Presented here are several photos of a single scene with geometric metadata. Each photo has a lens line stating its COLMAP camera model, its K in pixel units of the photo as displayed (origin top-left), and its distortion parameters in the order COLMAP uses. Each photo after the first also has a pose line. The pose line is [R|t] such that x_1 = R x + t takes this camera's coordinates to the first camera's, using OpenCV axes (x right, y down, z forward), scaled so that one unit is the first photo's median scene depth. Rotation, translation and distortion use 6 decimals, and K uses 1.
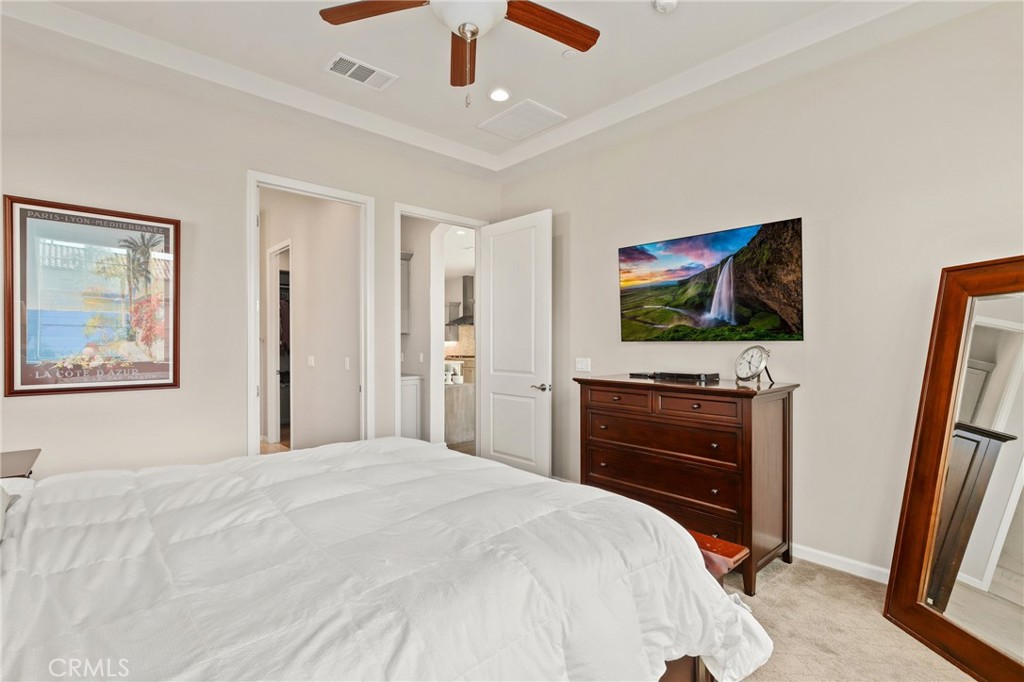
lens RADIAL K [[478.8, 0, 515.5], [0, 478.8, 342.5], [0, 0, 1]] dist [0.000520, 0.000113]
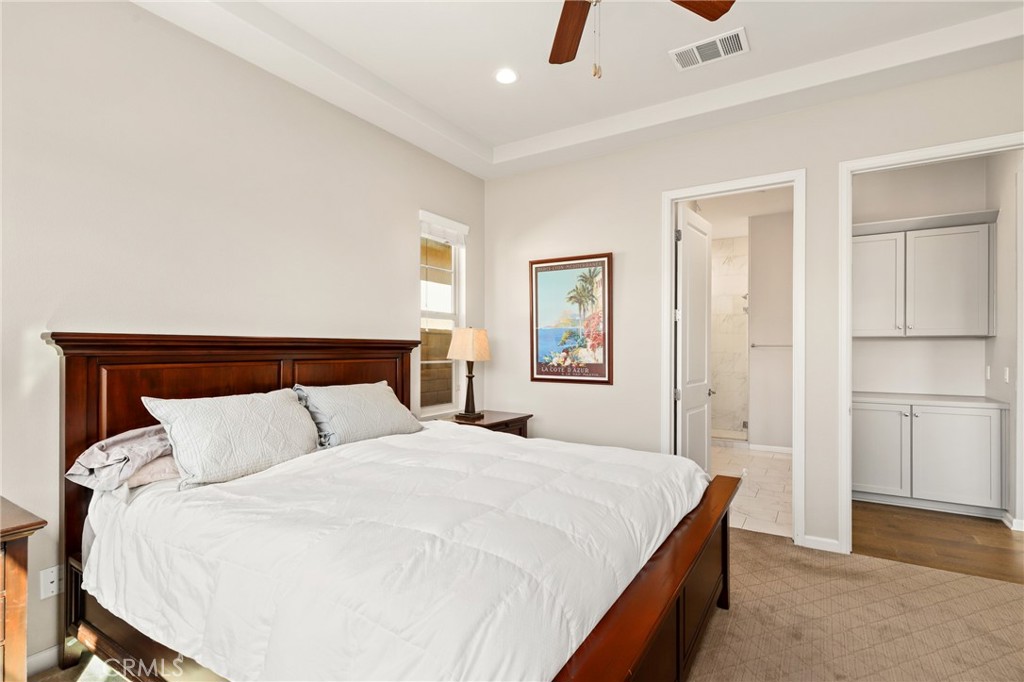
lens RADIAL K [[487.3, 0, 512.0], [0, 487.3, 341.0], [0, 0, 1]] dist [0.000199, -0.000263]
pose [[0.256574, -0.014194, -0.966420, 0.477971], [-0.002183, 0.999881, -0.015265, -0.001307], [0.966522, 0.006026, 0.256513, 0.422473]]
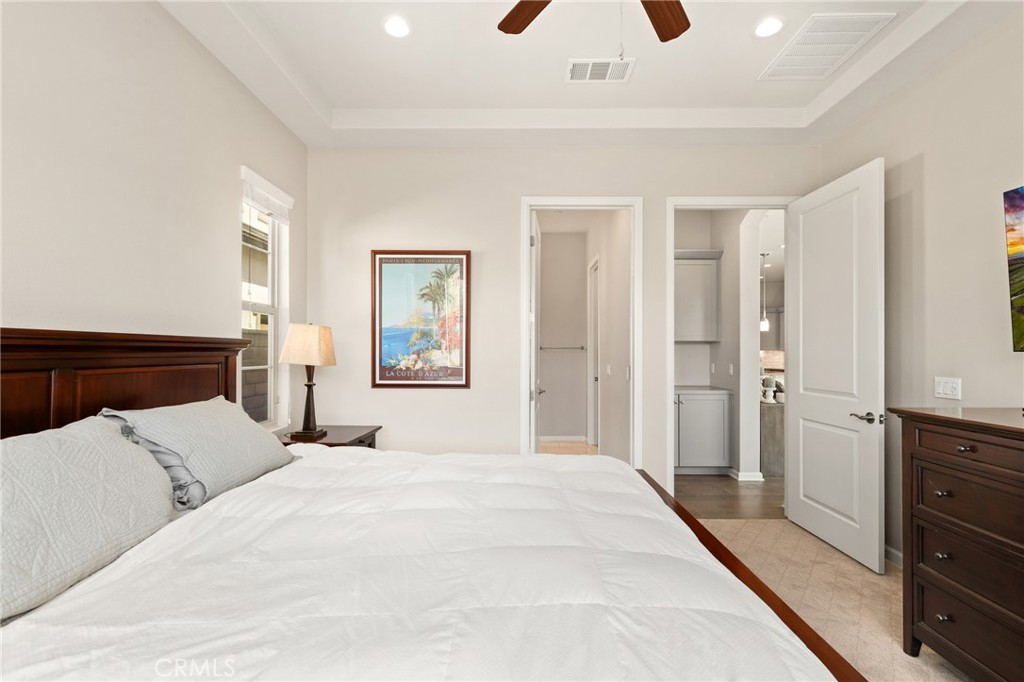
lens RADIAL K [[478.8, 0, 515.5], [0, 478.8, 342.5], [0, 0, 1]] dist [0.000520, 0.000113]
pose [[0.727838, -0.009616, -0.685681, 0.216280], [-0.003322, 0.999840, -0.017548, -0.000648], [0.685741, 0.015050, 0.727690, 0.200471]]
